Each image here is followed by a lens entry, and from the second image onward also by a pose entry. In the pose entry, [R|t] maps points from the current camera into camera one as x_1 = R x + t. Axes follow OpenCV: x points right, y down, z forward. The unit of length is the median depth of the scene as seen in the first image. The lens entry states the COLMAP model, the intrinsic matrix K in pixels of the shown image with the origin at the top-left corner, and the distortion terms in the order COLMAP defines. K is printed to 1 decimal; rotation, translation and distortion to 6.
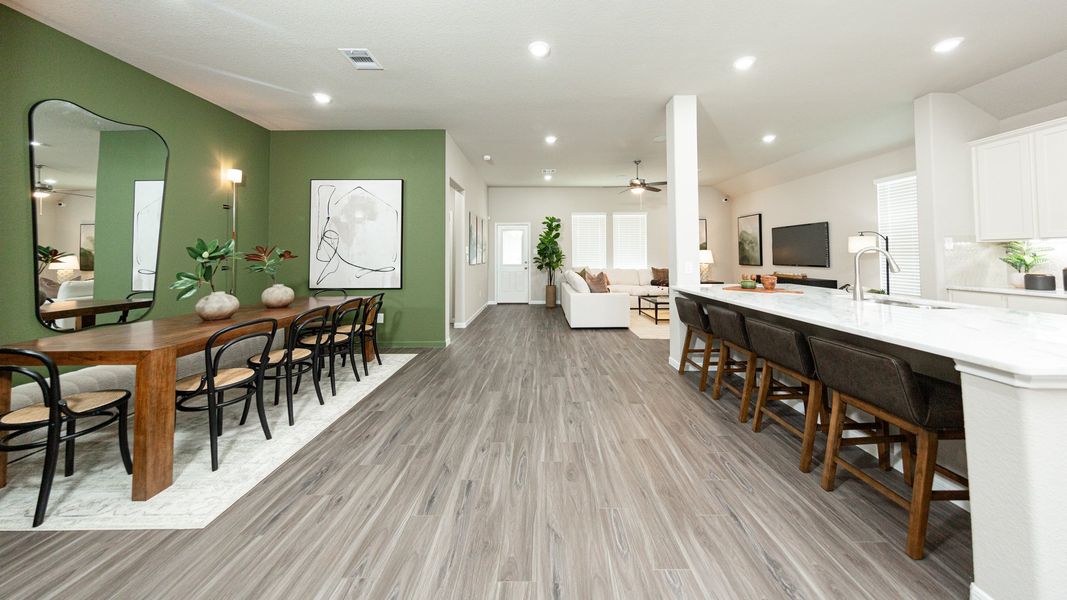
lens RADIAL K [[333.0, 0, 535.5], [0, 333.0, 244.6], [0, 0, 1]] dist [0.001699, -0.000109]
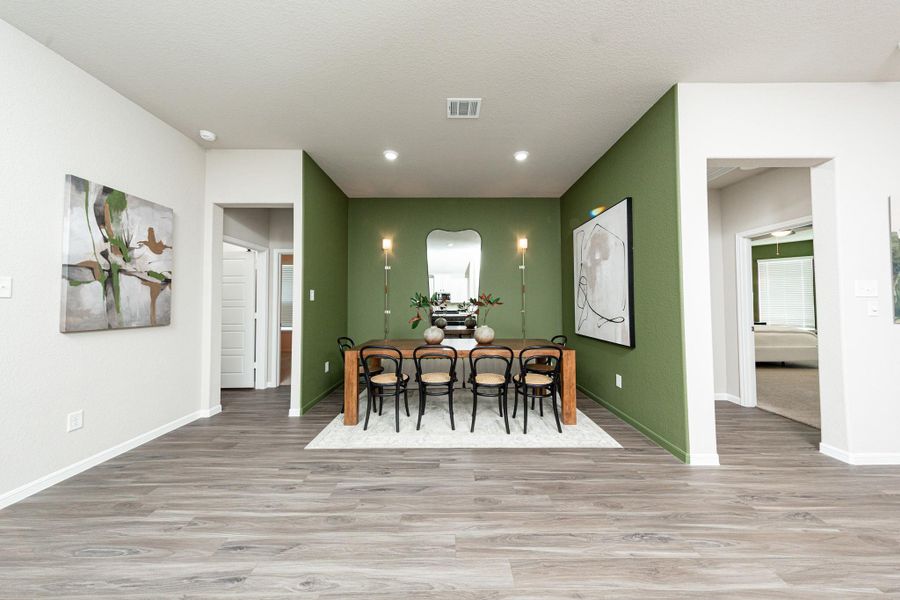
lens RADIAL K [[282.2, 0, 453.3], [0, 282.2, 296.5], [0, 0, 1]] dist [0.001192, -0.000670]
pose [[0.021096, -0.021853, -0.999539, 0.205110], [0.037210, 0.999086, -0.021058, 0.019236], [0.999085, -0.036749, 0.021890, 0.600090]]
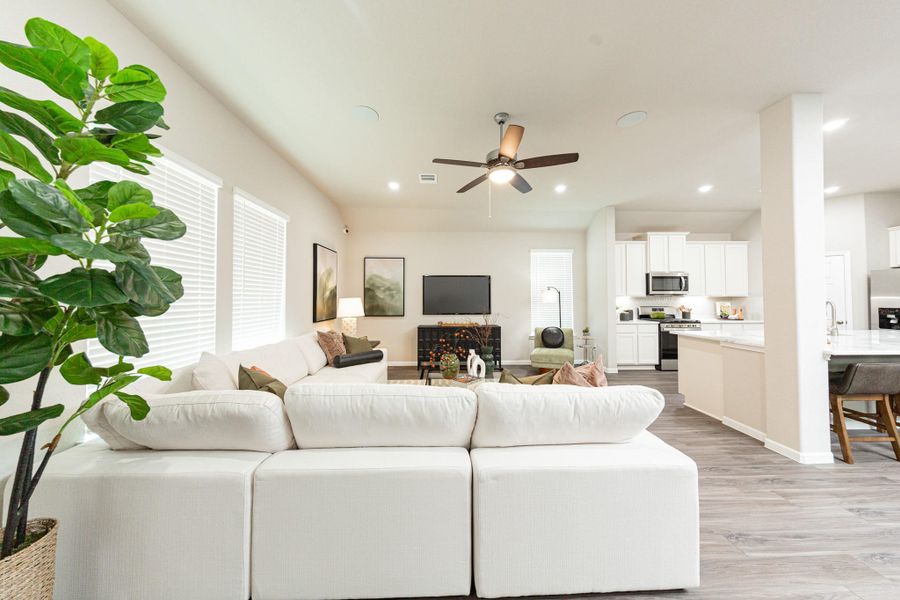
lens RADIAL K [[282.2, 0, 456.2], [0, 282.2, 297.2], [0, 0, 1]] dist [0.001192, -0.000670]
pose [[-0.033352, 0.016680, 0.999304, -0.103924], [-0.029442, 0.999410, -0.017664, 0.027197], [-0.999010, -0.030011, -0.032841, 1.093529]]
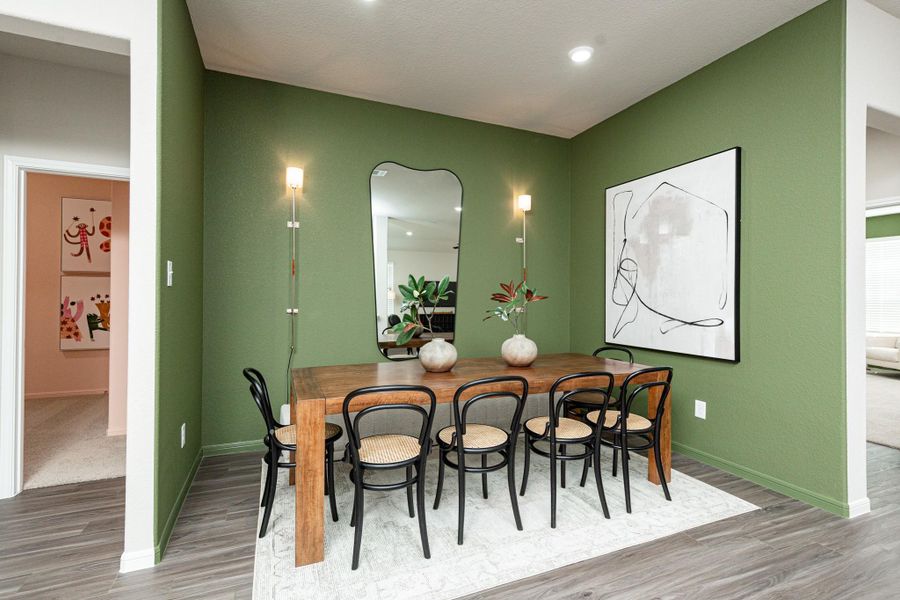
lens RADIAL K [[421.3, 0, 456.0], [0, 421.3, 296.0], [0, 0, 1]] dist [0.002905, 0.000278]
pose [[0.403491, 0.001594, -0.914982, 0.015048], [0.023526, 0.999650, 0.012116, 0.013374], [0.914681, -0.026414, 0.403312, 0.347053]]
